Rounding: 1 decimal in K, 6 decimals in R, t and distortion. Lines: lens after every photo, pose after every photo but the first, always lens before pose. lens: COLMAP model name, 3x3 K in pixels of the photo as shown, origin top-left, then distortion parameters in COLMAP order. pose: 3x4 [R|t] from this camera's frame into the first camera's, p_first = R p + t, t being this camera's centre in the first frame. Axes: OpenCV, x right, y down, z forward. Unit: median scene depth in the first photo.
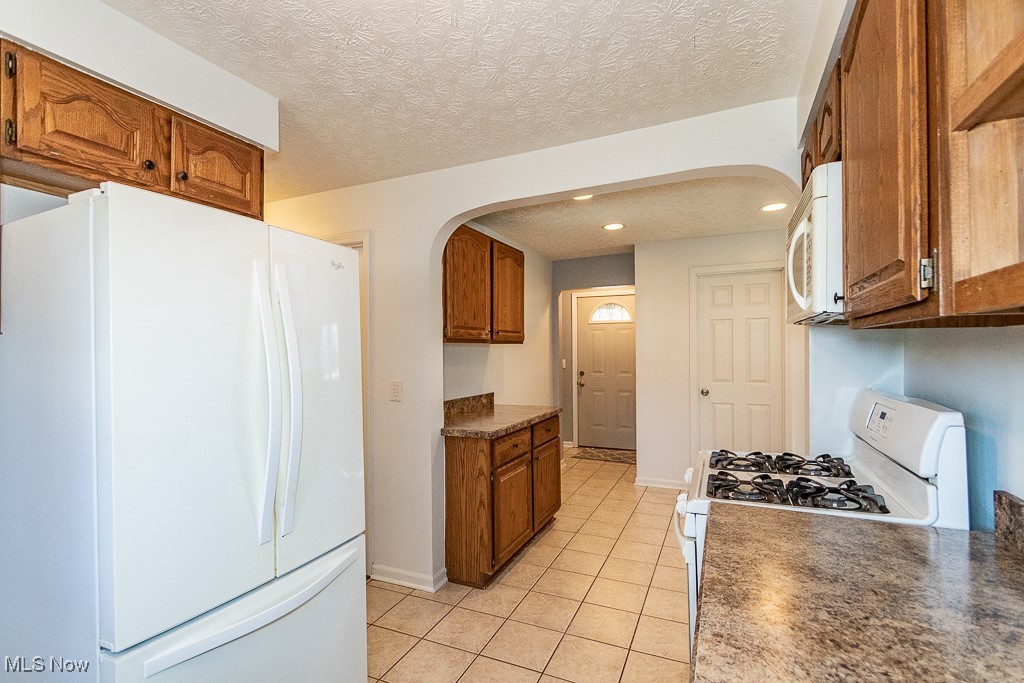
lens RADIAL K [[482.4, 0, 510.5], [0, 482.4, 345.9], [0, 0, 1]] dist [0.001955, -0.000237]
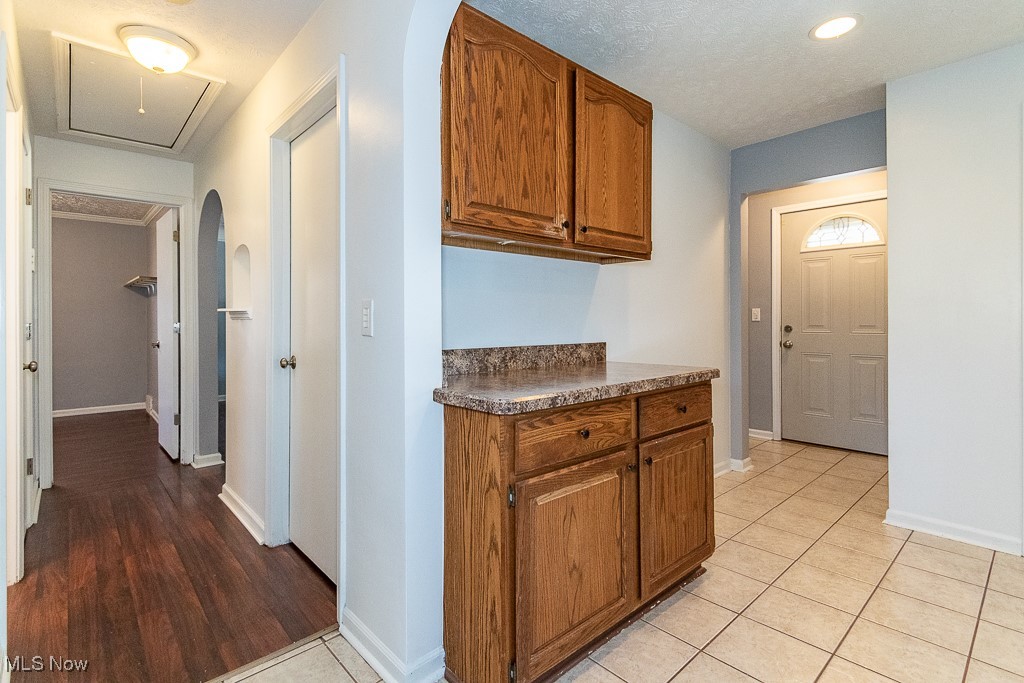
lens RADIAL K [[482.4, 0, 511.7], [0, 482.4, 319.9], [0, 0, 1]] dist [0.001955, -0.000237]
pose [[0.915005, 0.002296, -0.403437, 0.124835], [-0.000646, 0.999991, 0.004226, 0.076676], [0.403443, -0.003606, 0.914998, 0.449547]]
